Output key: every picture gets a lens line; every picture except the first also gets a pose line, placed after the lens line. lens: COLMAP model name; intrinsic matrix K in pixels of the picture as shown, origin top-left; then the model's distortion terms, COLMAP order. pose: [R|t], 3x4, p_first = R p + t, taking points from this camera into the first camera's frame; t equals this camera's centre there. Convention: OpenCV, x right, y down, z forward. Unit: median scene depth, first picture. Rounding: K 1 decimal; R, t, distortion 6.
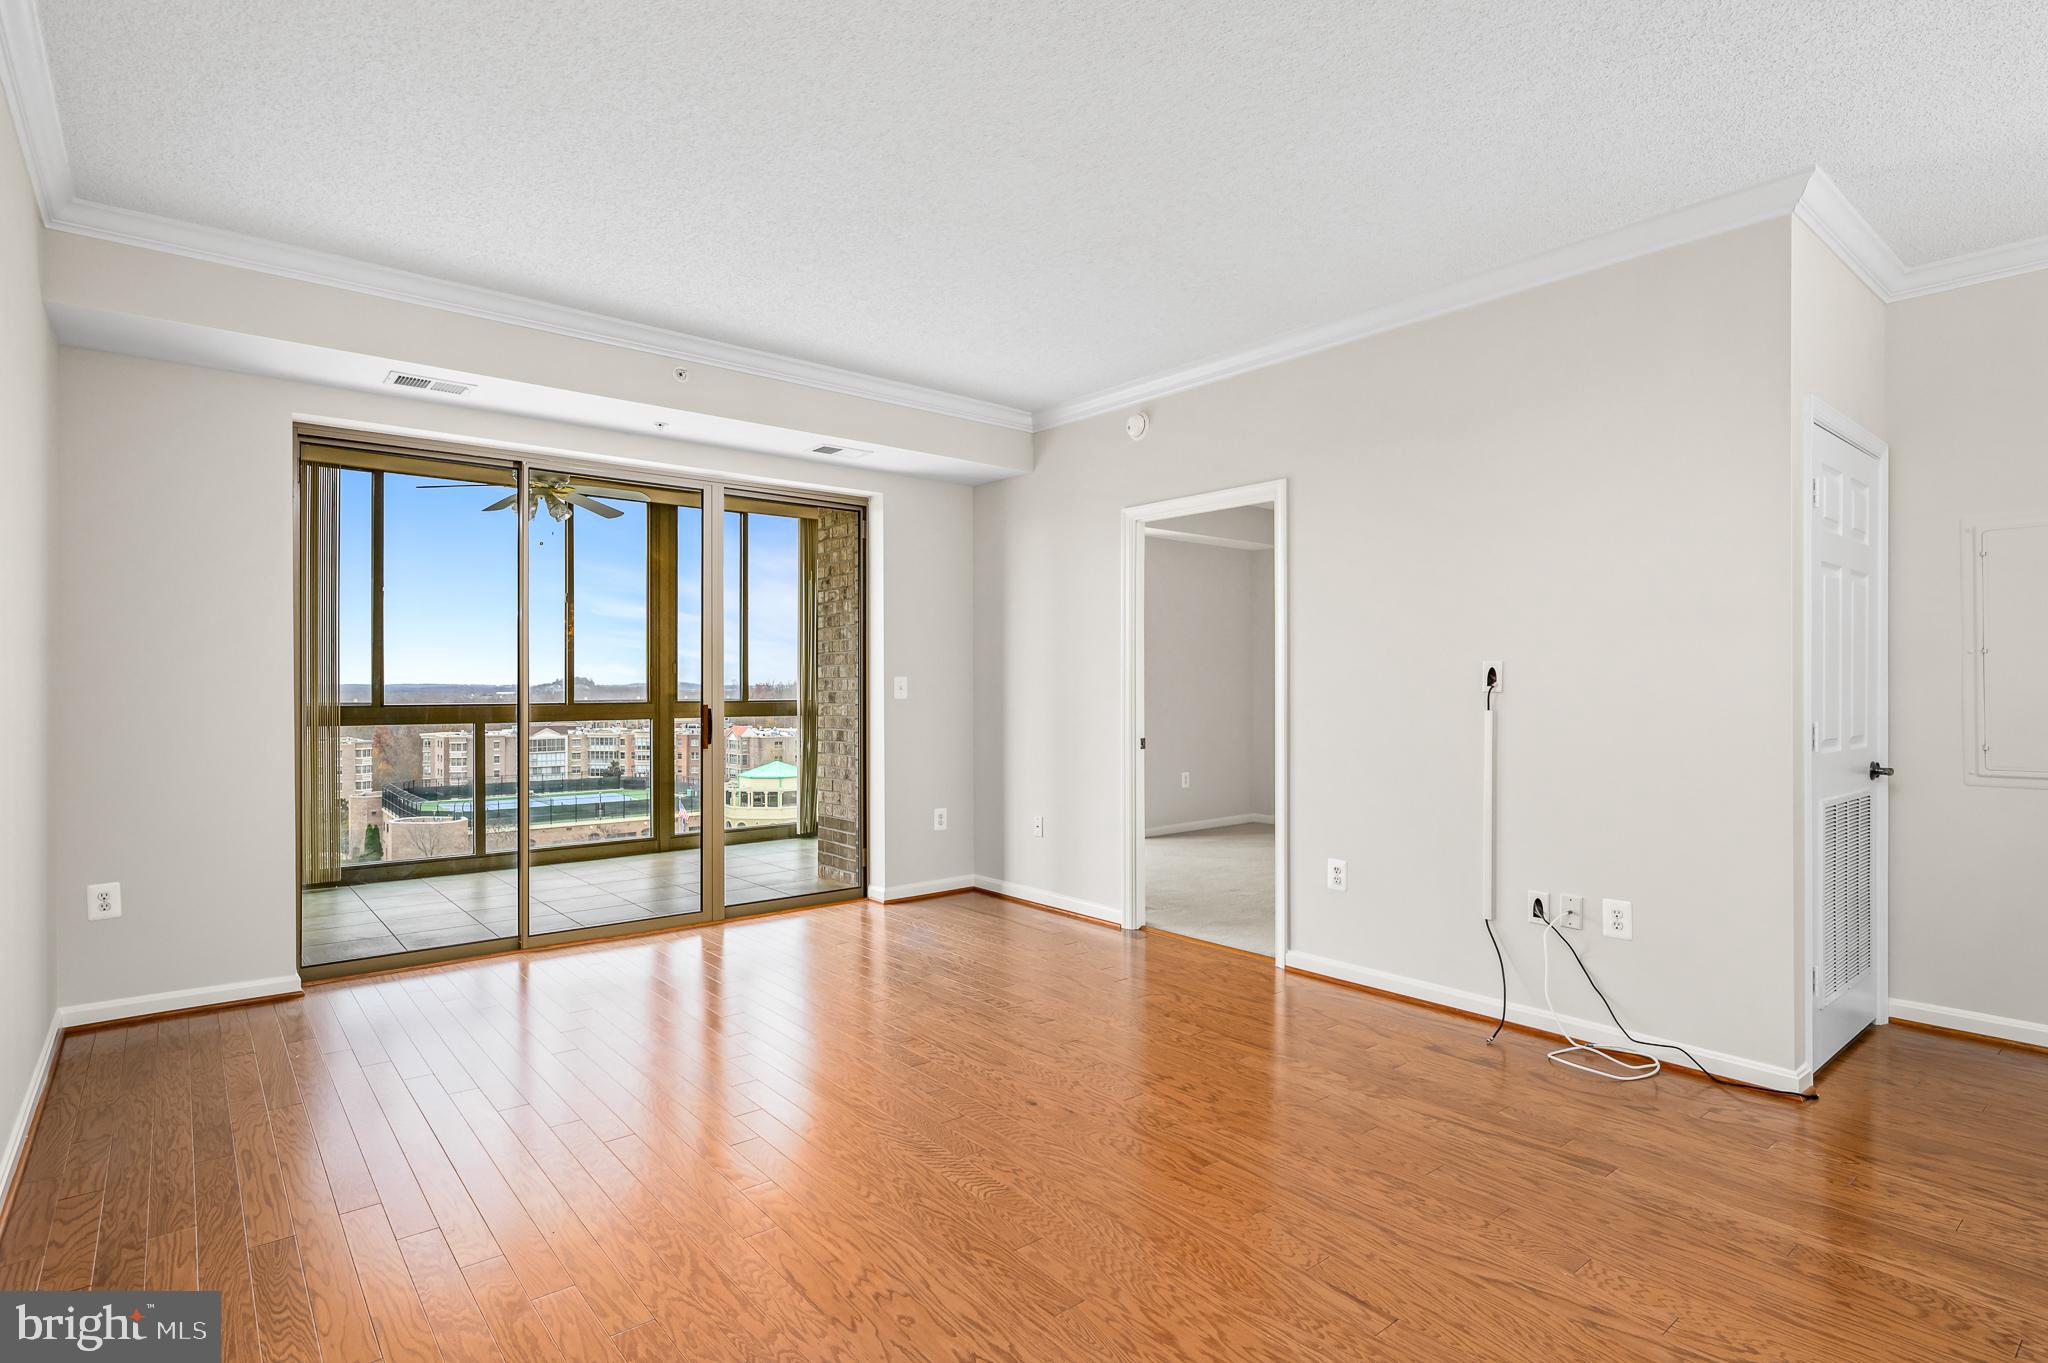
lens RADIAL K [[1033.8, 0, 1031.0], [0, 1033.8, 685.5], [0, 0, 1]] dist [-0.000546, 0.000143]
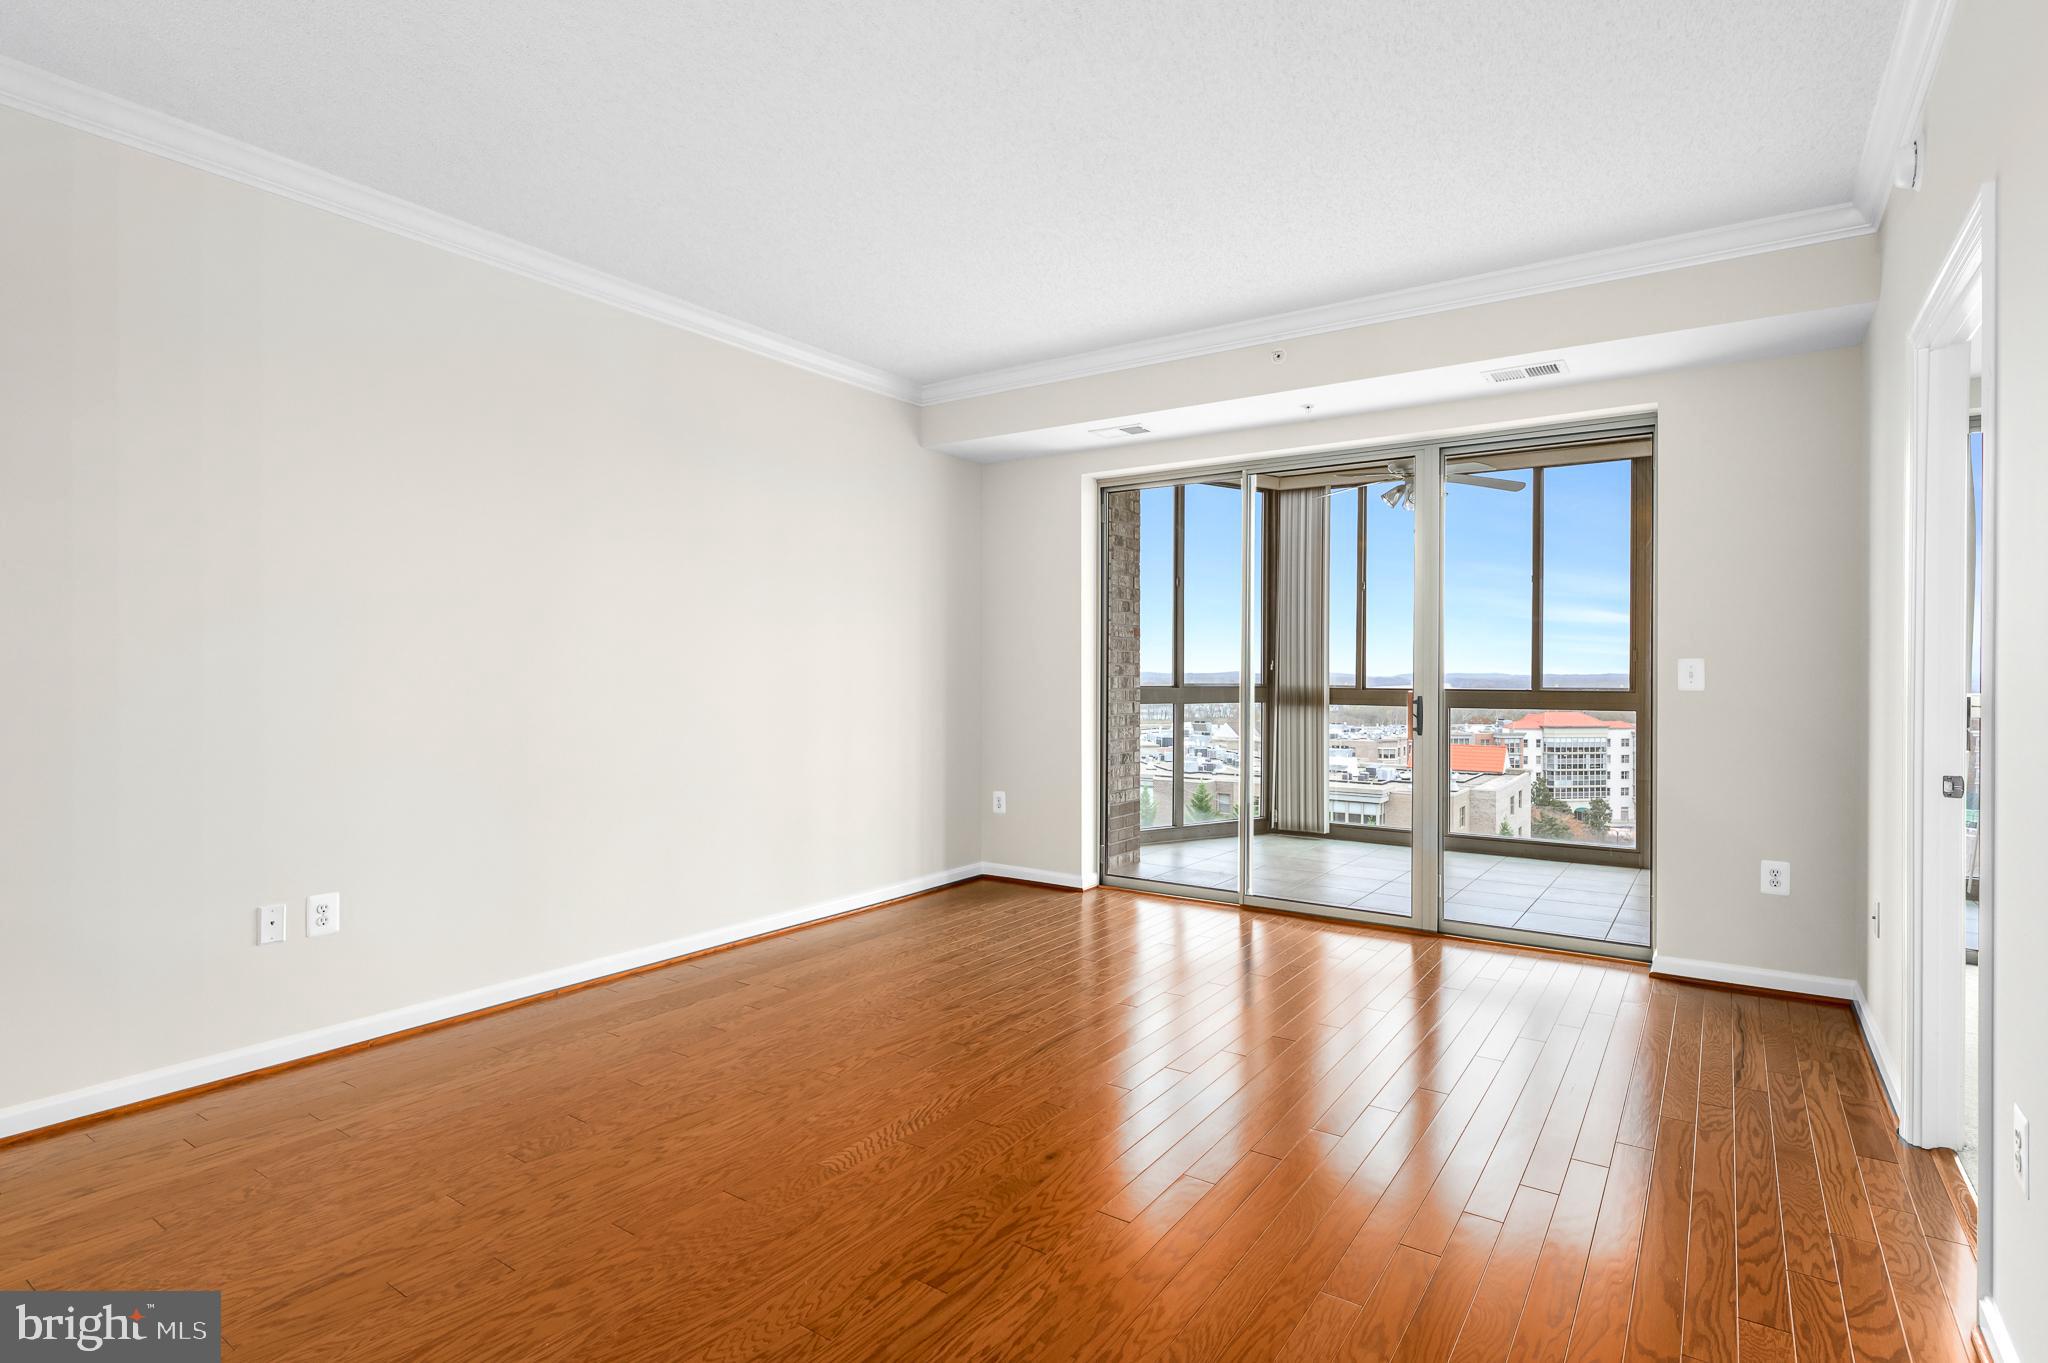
lens RADIAL K [[1019.8, 0, 1023.7], [0, 1019.8, 673.0], [0, 0, 1]] dist [0.001470, -0.000363]
pose [[0.269887, 0.002853, -0.962888, 0.554140], [-0.003571, 0.999992, 0.001962, 0.001988], [0.962885, 0.002909, 0.269895, 0.514851]]
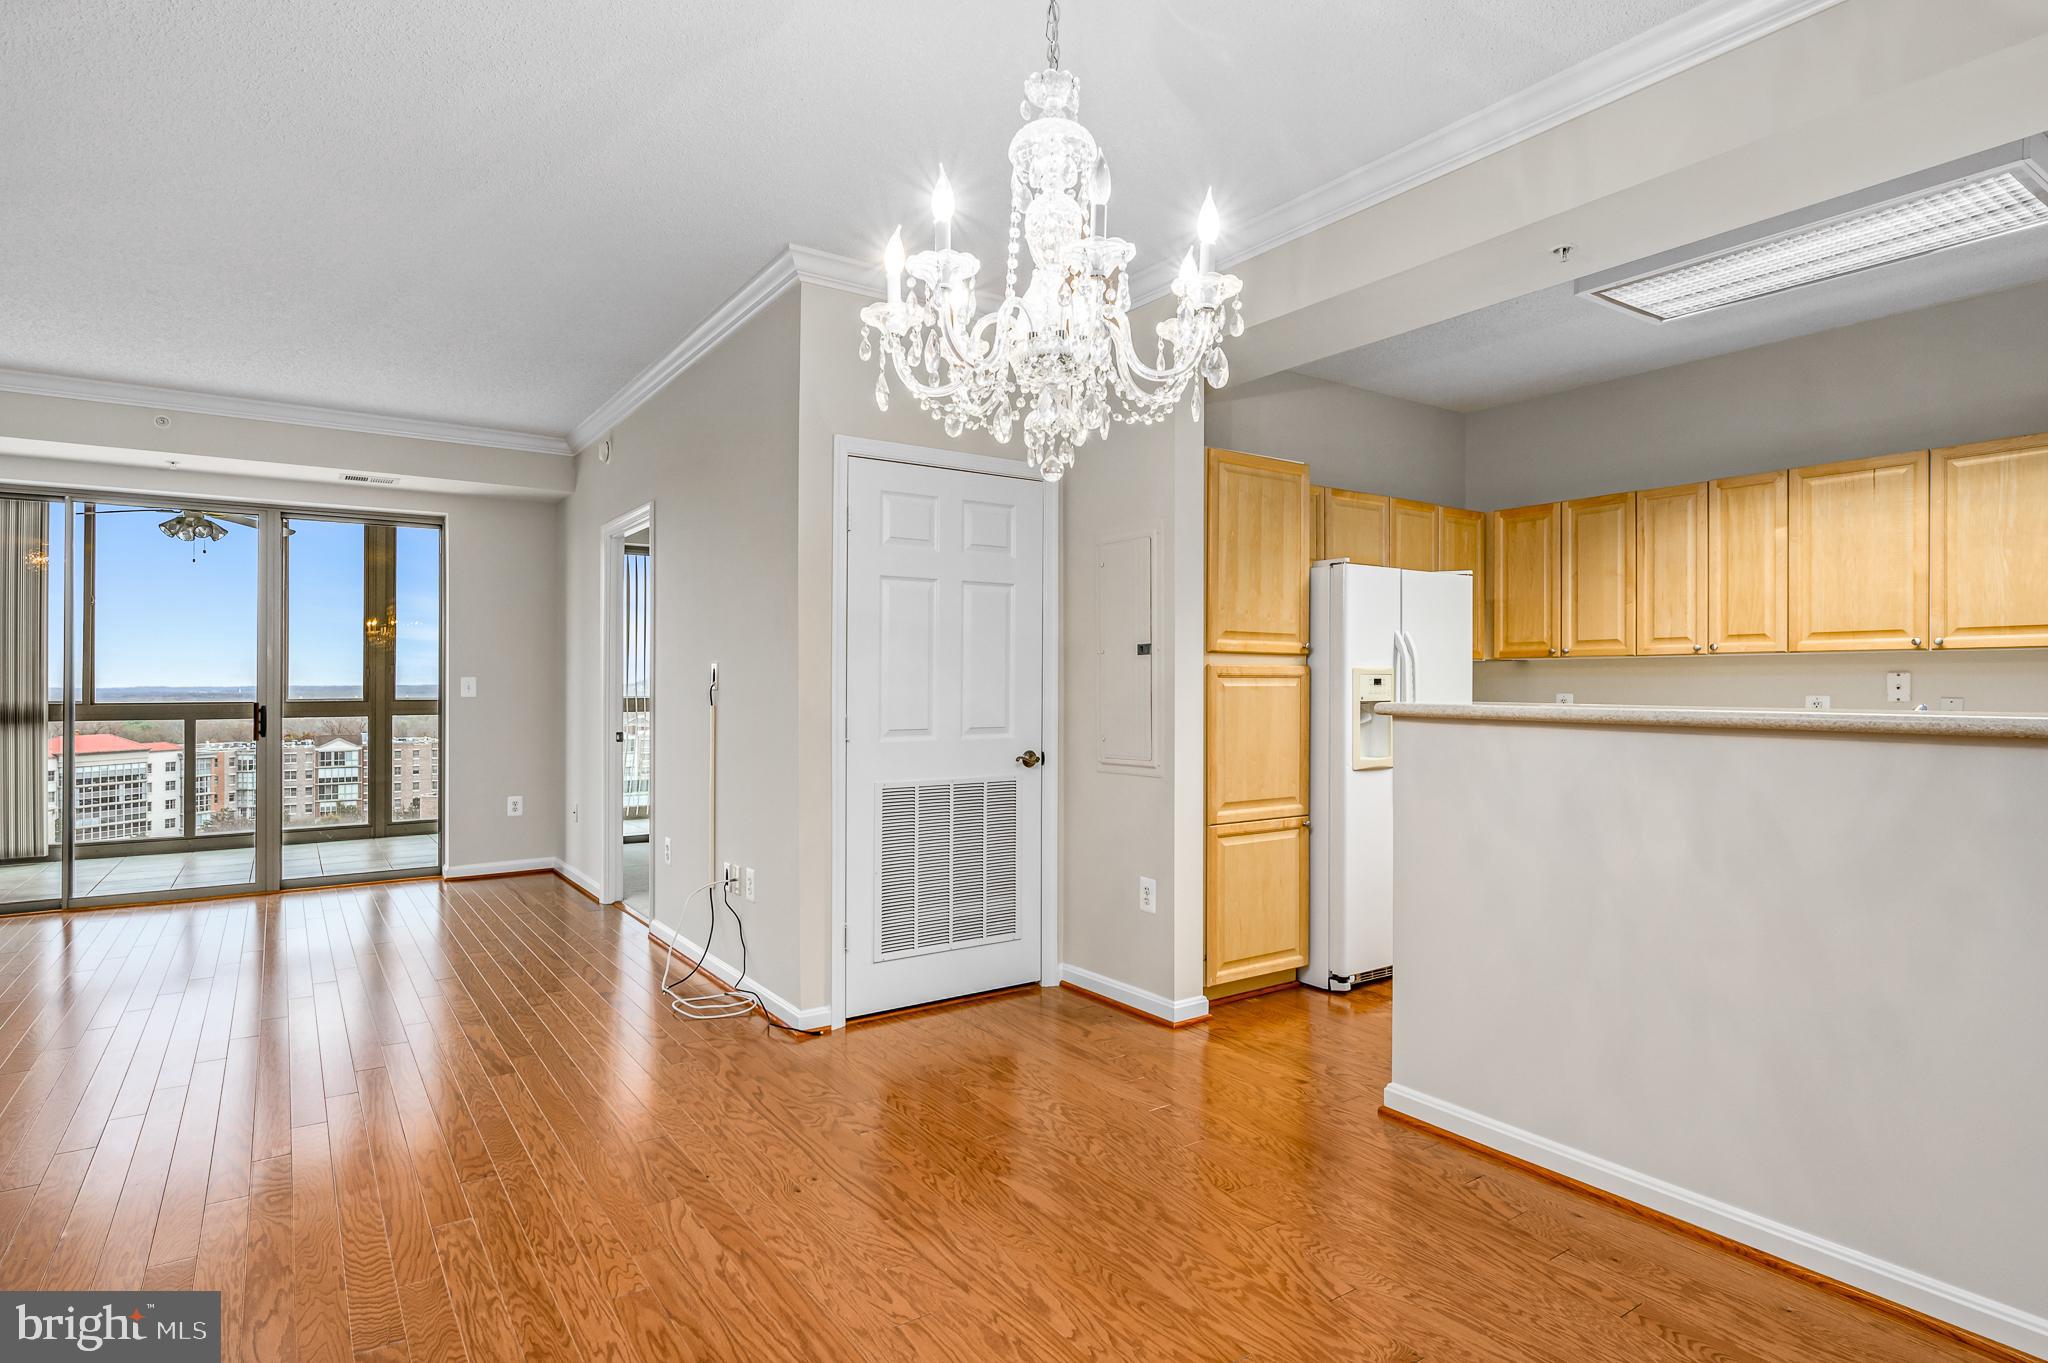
lens RADIAL K [[1083.6, 0, 1034.9], [0, 1083.6, 675.4], [0, 0, 1]] dist [-0.003471, -0.000157]
pose [[0.996500, -0.003235, -0.083532, 0.777209], [0.002534, 0.999961, -0.008496, 0.001266], [0.083556, 0.008254, 0.996469, -0.148008]]
